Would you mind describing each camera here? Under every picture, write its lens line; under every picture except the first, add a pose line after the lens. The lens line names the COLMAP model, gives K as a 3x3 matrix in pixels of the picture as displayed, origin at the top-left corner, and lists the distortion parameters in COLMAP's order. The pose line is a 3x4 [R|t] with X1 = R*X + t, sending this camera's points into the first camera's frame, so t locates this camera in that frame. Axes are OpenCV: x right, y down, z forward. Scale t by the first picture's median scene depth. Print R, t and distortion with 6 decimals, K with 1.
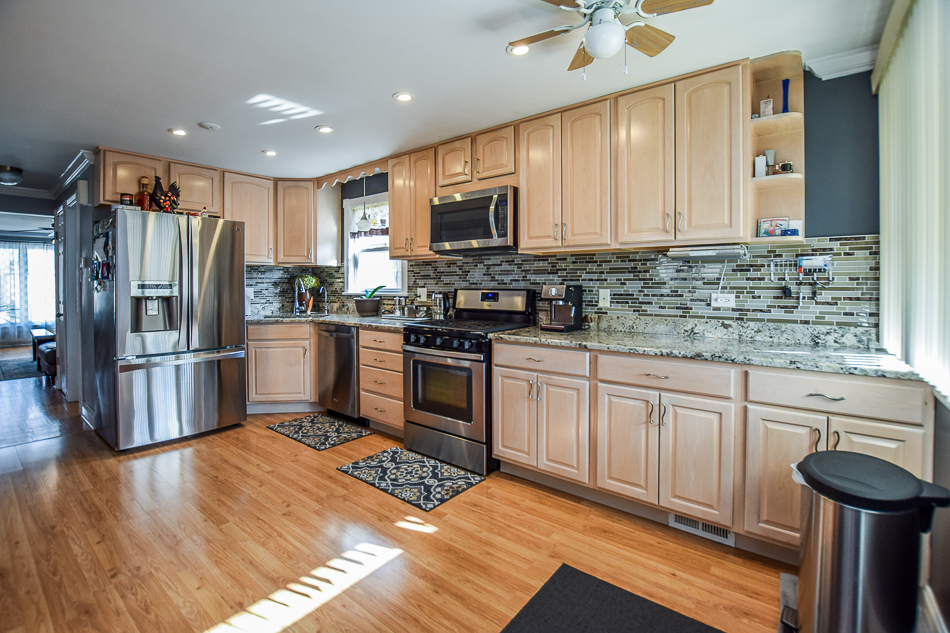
lens RADIAL K [[430.4, 0, 479.0], [0, 430.4, 291.4], [0, 0, 1]] dist [-0.003677, -0.000935]
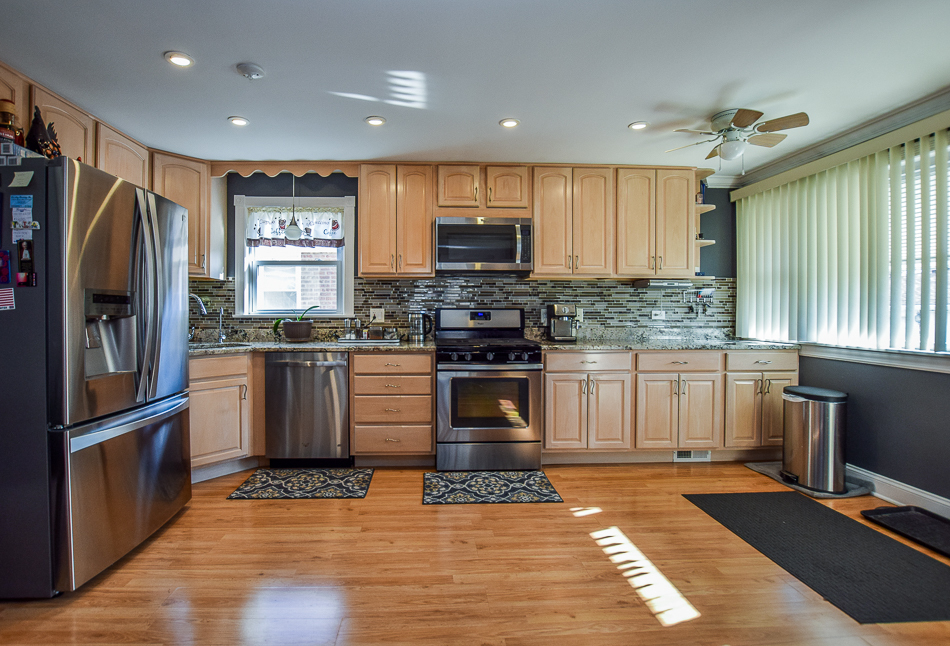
lens RADIAL K [[413.8, 0, 474.4], [0, 413.8, 318.2], [0, 0, 1]] dist [-0.008138, 0.000072]
pose [[0.760432, -0.007233, 0.649377, -0.811937], [0.010496, 0.999944, -0.001152, 0.023797], [-0.649333, 0.007692, 0.760466, 0.265970]]
